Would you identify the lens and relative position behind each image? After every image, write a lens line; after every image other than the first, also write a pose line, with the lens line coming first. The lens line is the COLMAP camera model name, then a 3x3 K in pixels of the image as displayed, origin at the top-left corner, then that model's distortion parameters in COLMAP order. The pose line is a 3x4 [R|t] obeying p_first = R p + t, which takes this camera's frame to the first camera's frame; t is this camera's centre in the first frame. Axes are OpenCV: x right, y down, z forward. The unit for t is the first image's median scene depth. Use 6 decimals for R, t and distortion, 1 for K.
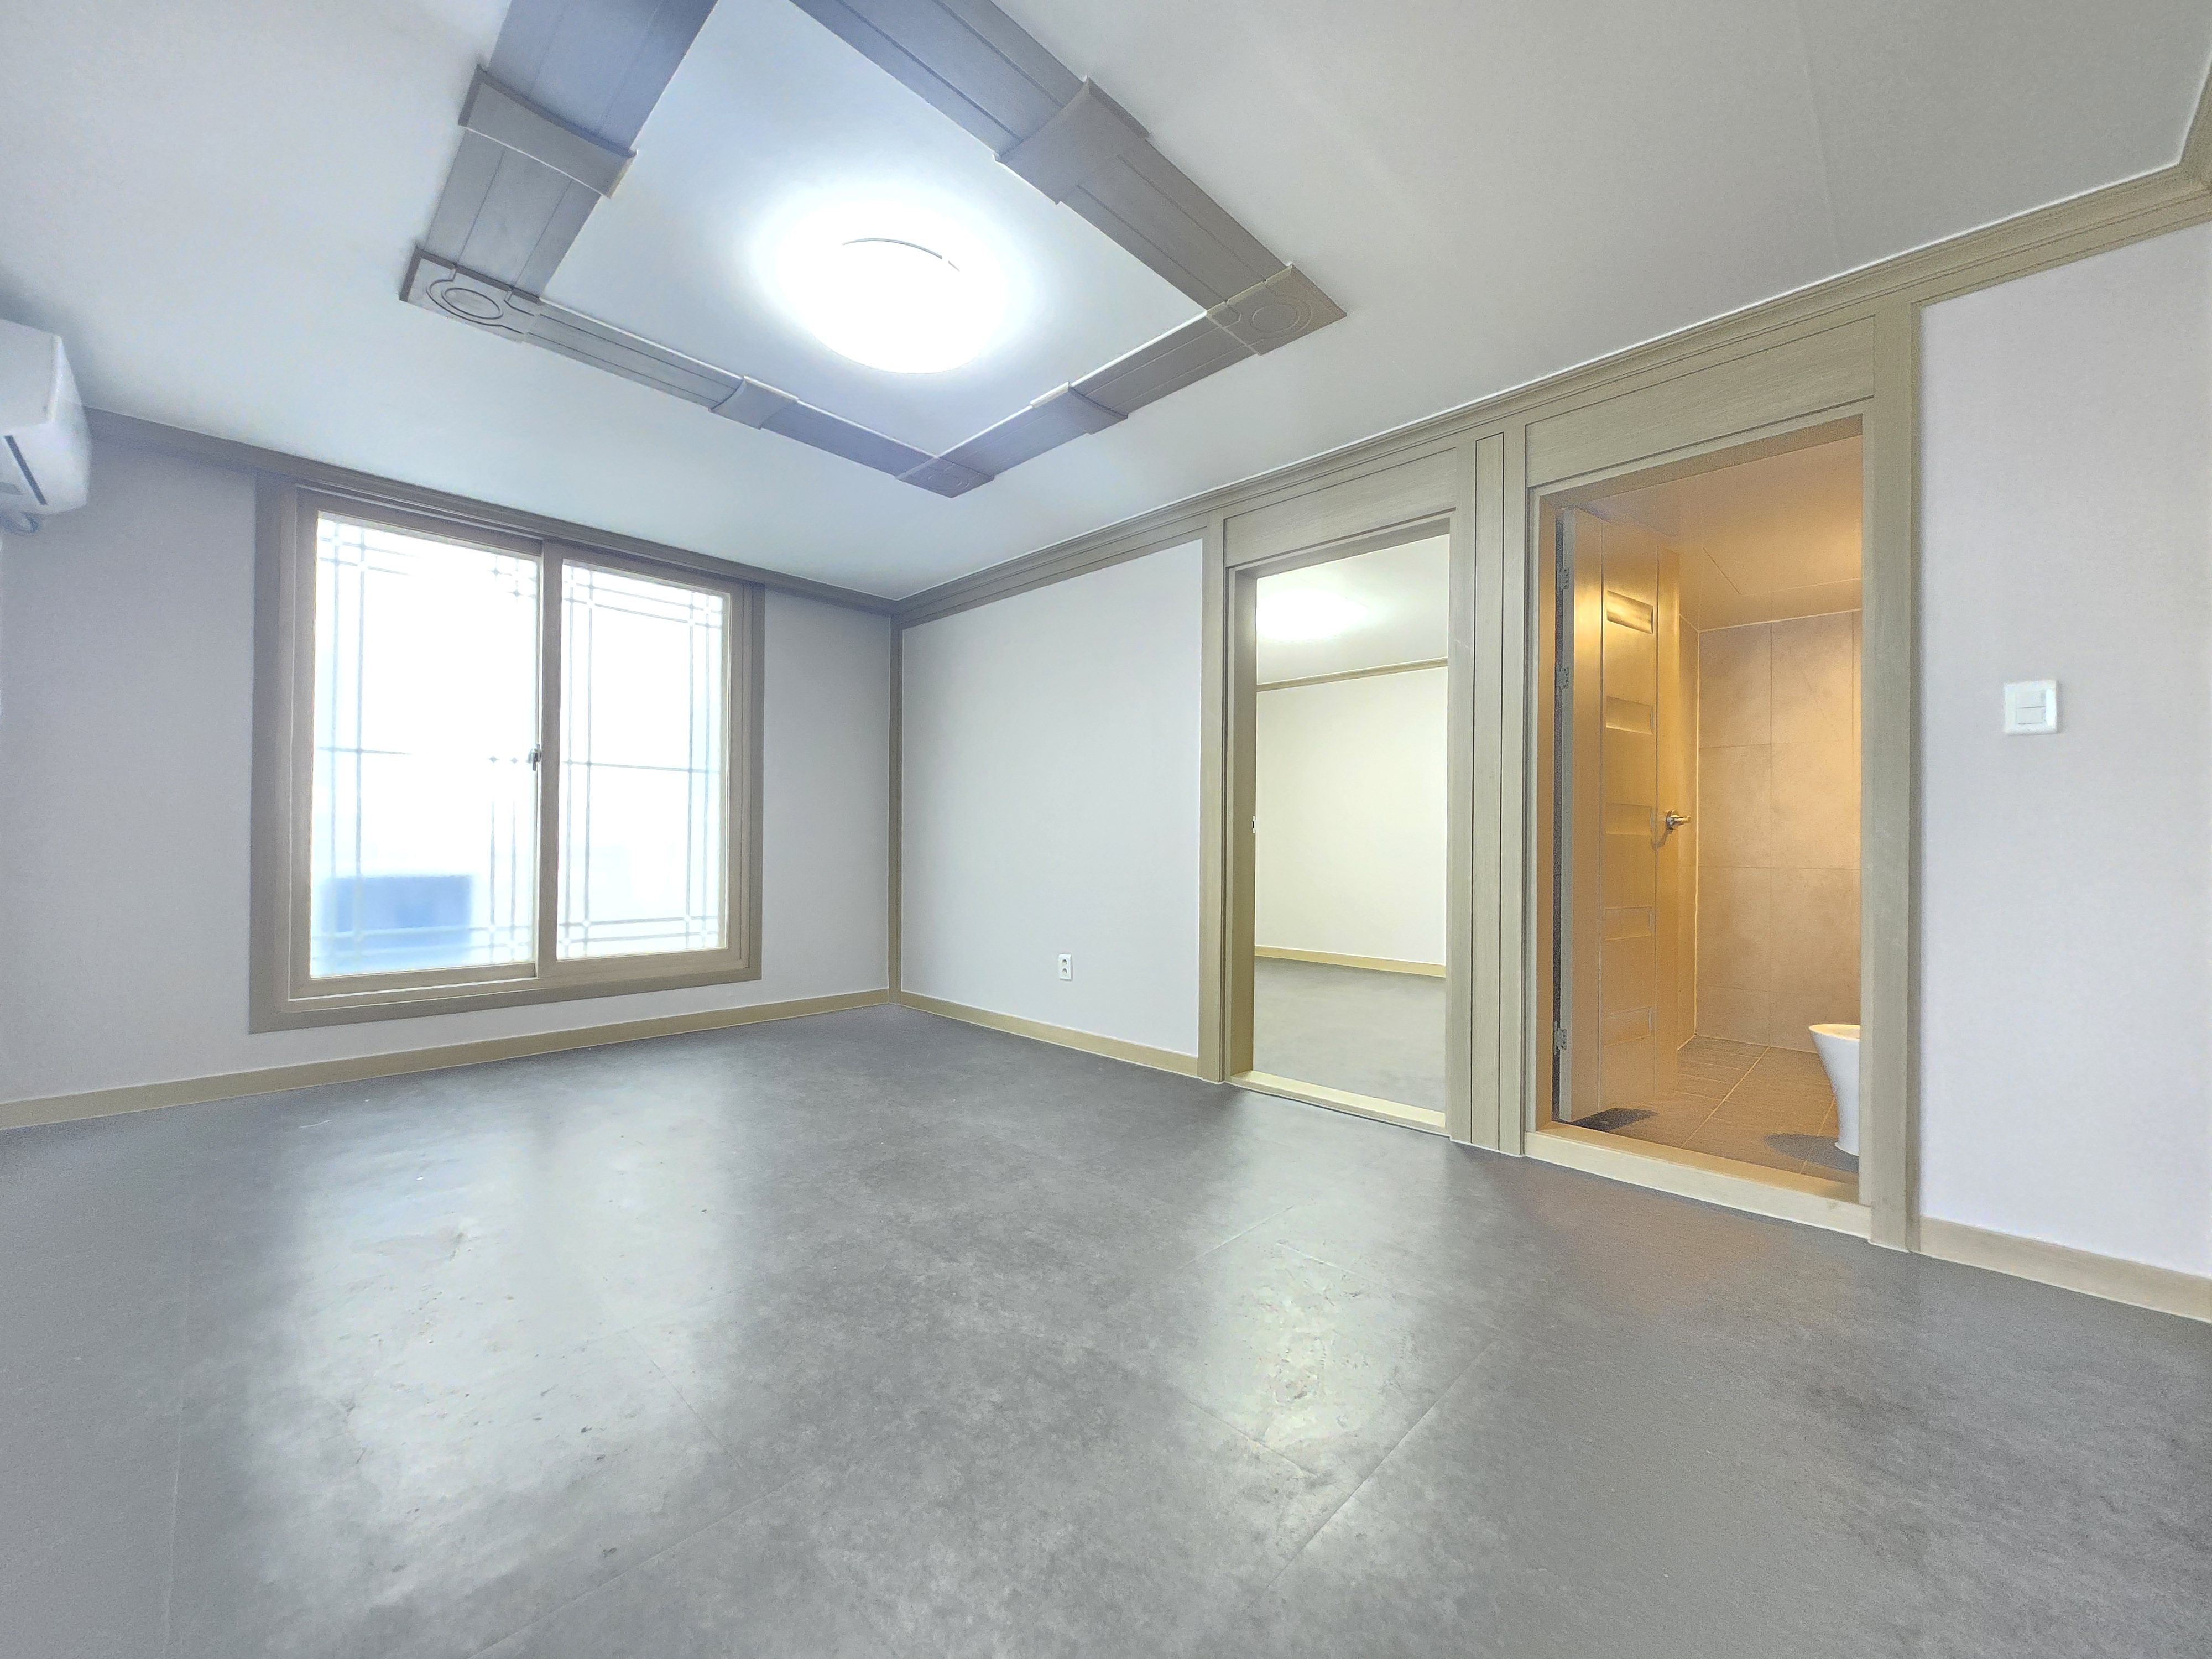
lens RADIAL K [[866.5, 0, 1097.9], [0, 866.5, 840.1], [0, 0, 1]] dist [0.005656, 0.000177]
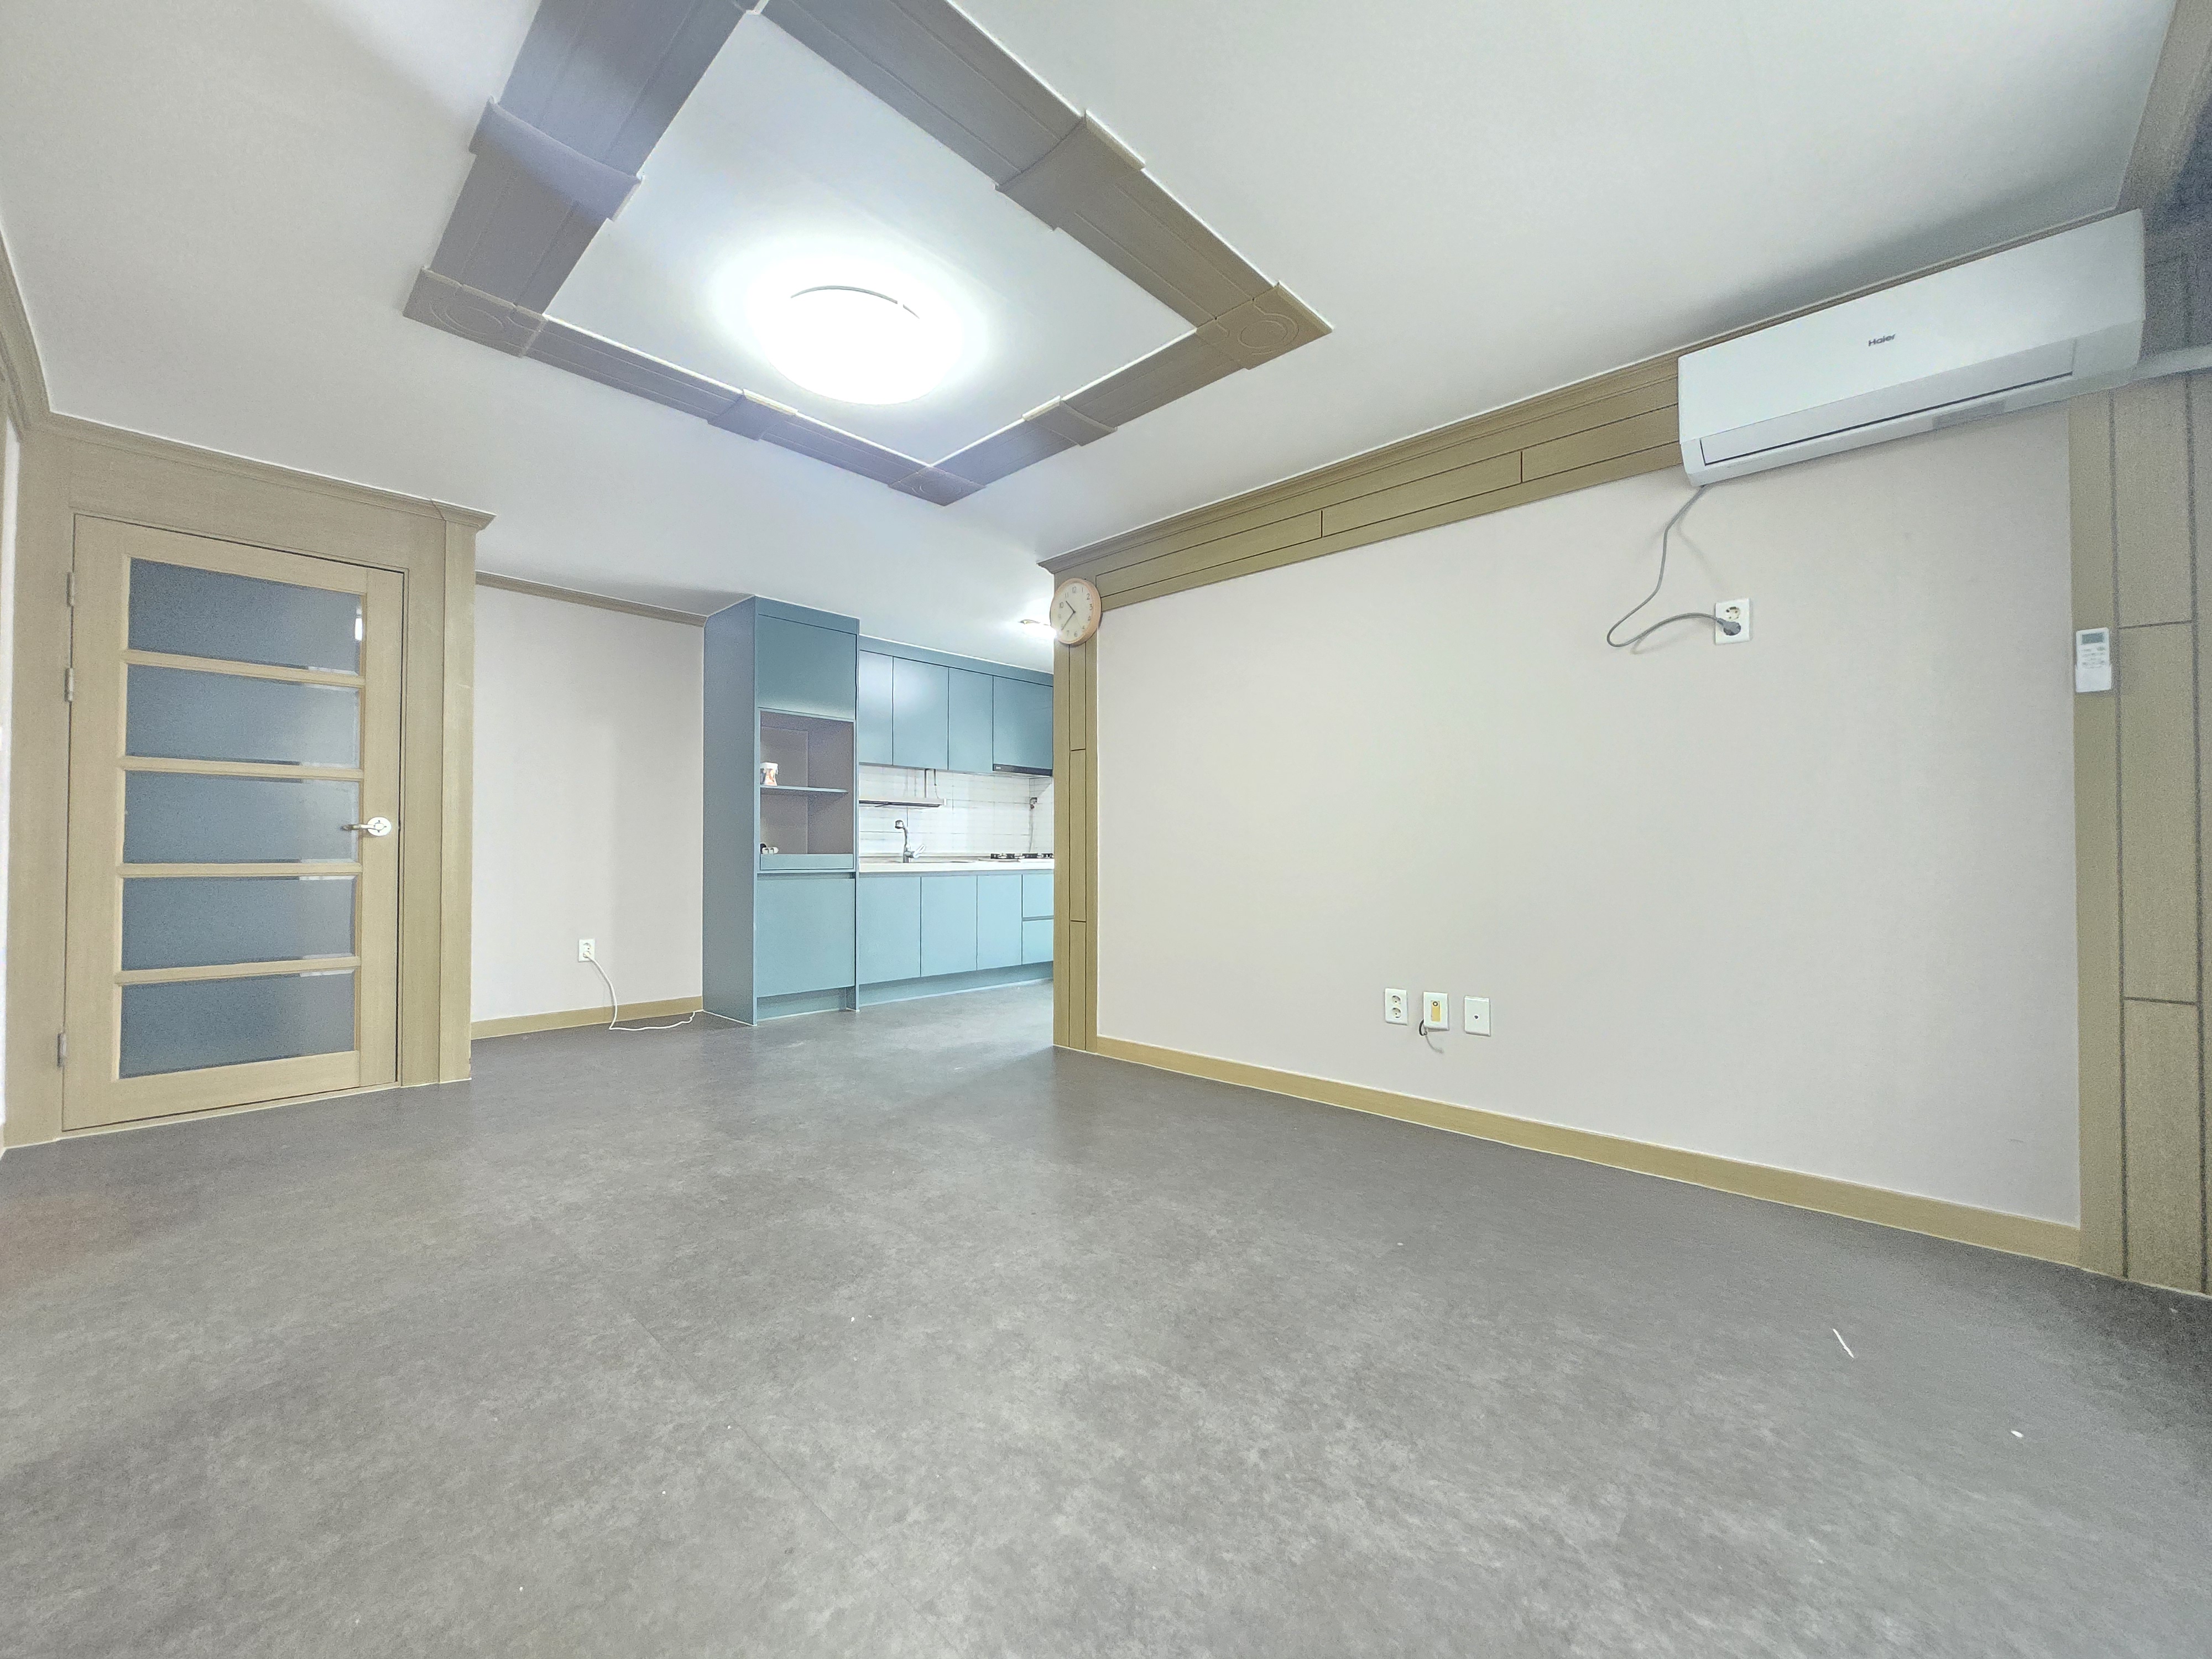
lens RADIAL K [[865.1, 0, 1099.0], [0, 865.1, 839.9], [0, 0, 1]] dist [-0.006036, 0.004816]
pose [[-0.999822, -0.008259, -0.016934, -0.295356], [-0.007927, 0.999778, -0.019544, 0.006924], [0.017092, -0.019406, -0.999666, 1.167877]]
